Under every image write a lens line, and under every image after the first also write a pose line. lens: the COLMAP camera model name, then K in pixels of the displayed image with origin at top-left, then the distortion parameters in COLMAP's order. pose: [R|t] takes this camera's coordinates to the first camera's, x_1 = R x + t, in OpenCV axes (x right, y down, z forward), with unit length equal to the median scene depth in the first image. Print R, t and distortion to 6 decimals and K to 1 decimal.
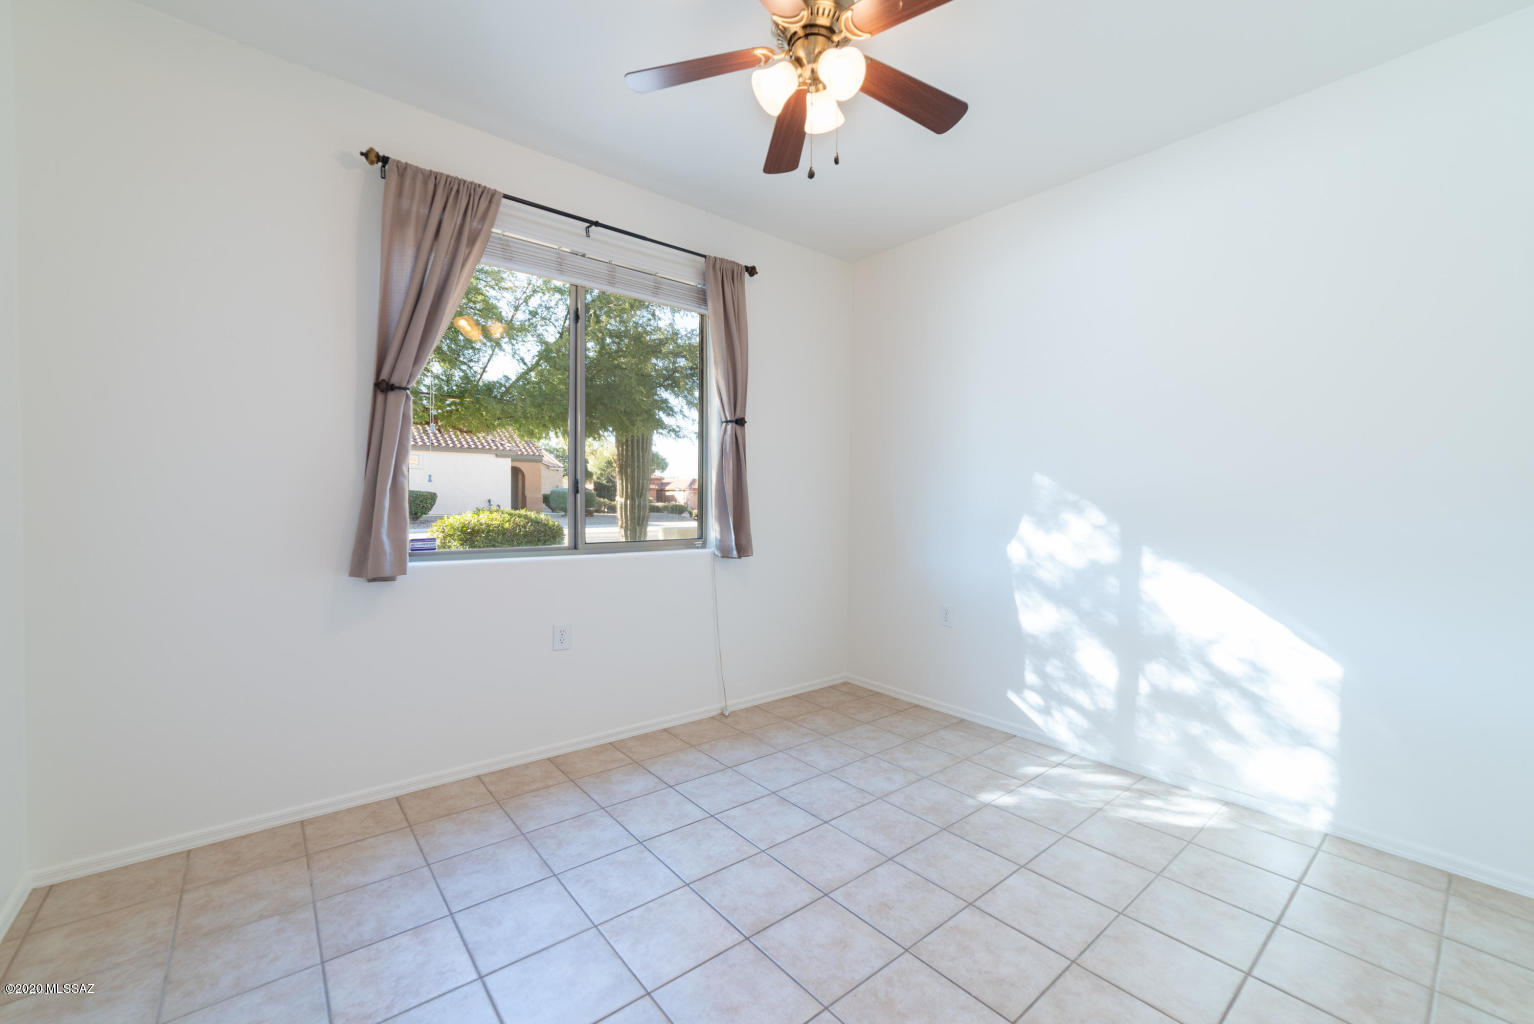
lens RADIAL K [[612.9, 0, 767.1], [0, 612.9, 506.8], [0, 0, 1]] dist [-0.000025, -0.000001]
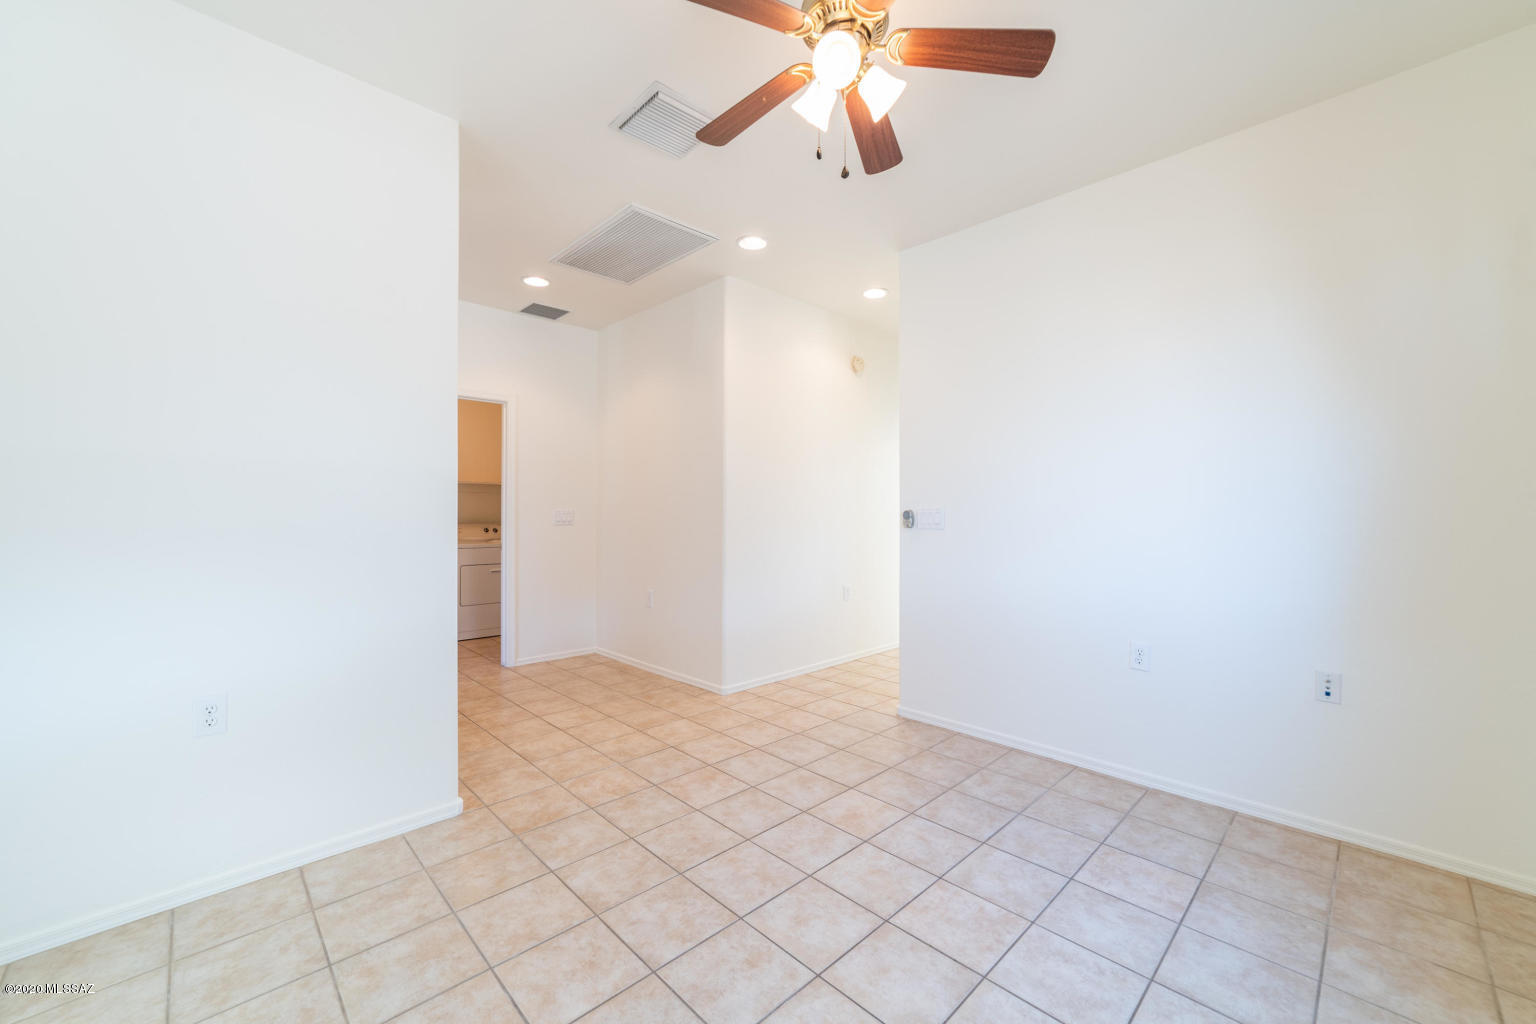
lens RADIAL K [[613.7, 0, 767.5], [0, 613.7, 509.9], [0, 0, 1]] dist [-0.000025, -0.000001]
pose [[-0.996719, -0.014114, -0.079701, 0.263089], [-0.015012, 0.999830, 0.010673, -0.024758], [0.079537, 0.011834, -0.996762, 1.981692]]
